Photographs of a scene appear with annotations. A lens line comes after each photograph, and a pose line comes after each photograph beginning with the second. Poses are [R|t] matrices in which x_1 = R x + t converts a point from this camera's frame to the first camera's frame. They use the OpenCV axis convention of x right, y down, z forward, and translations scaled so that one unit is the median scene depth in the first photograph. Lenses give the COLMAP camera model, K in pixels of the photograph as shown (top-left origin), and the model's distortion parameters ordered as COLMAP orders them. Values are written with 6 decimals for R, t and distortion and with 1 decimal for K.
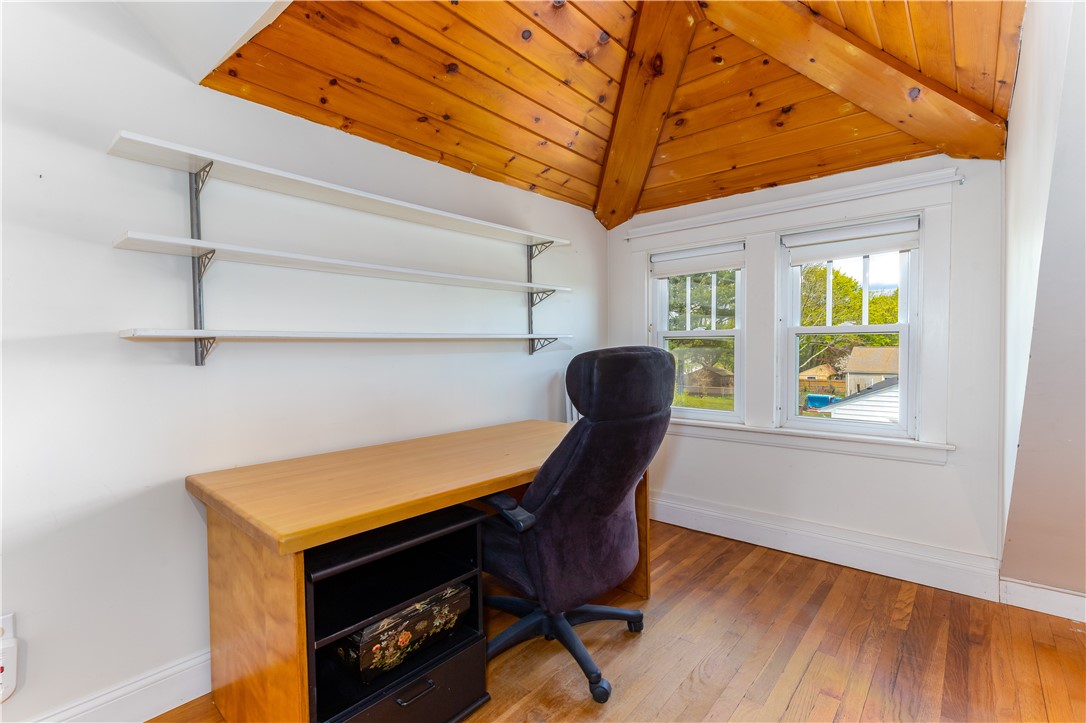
lens RADIAL K [[495.7, 0, 542.0], [0, 495.7, 360.3], [0, 0, 1]] dist [0.002969, 0.000008]
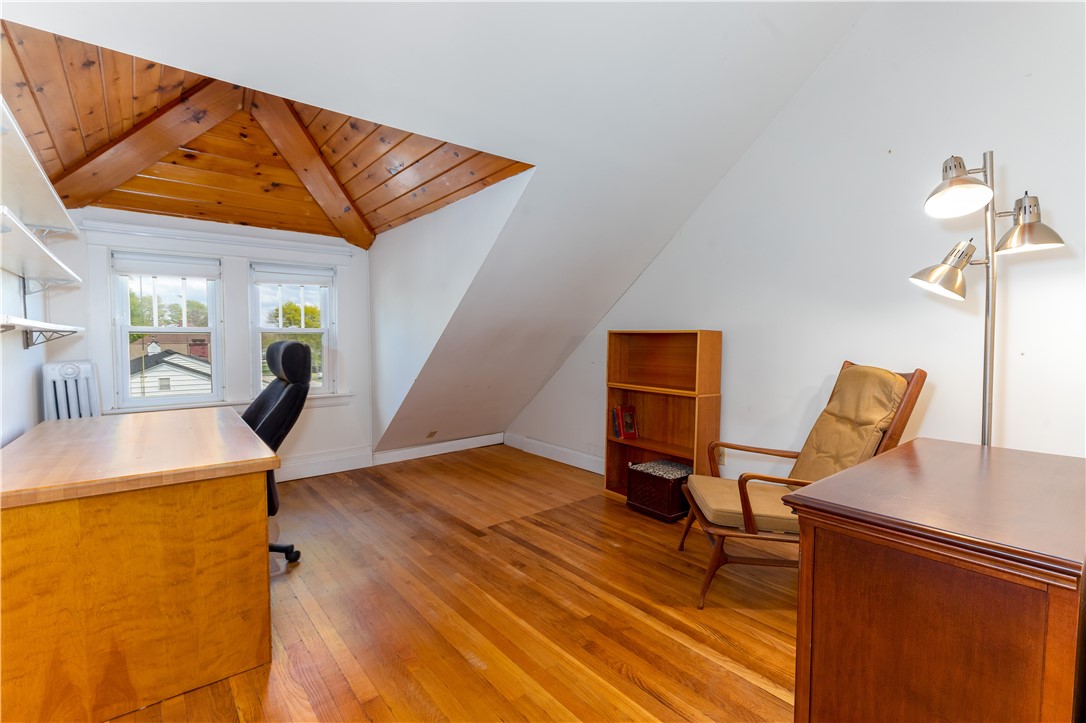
lens RADIAL K [[495.7, 0, 542.3], [0, 495.7, 361.4], [0, 0, 1]] dist [0.002969, 0.000008]
pose [[0.170165, -0.032928, 0.984865, -0.883465], [0.036693, 0.998960, 0.027060, 0.024751], [-0.984732, 0.031533, 0.171196, -0.048031]]
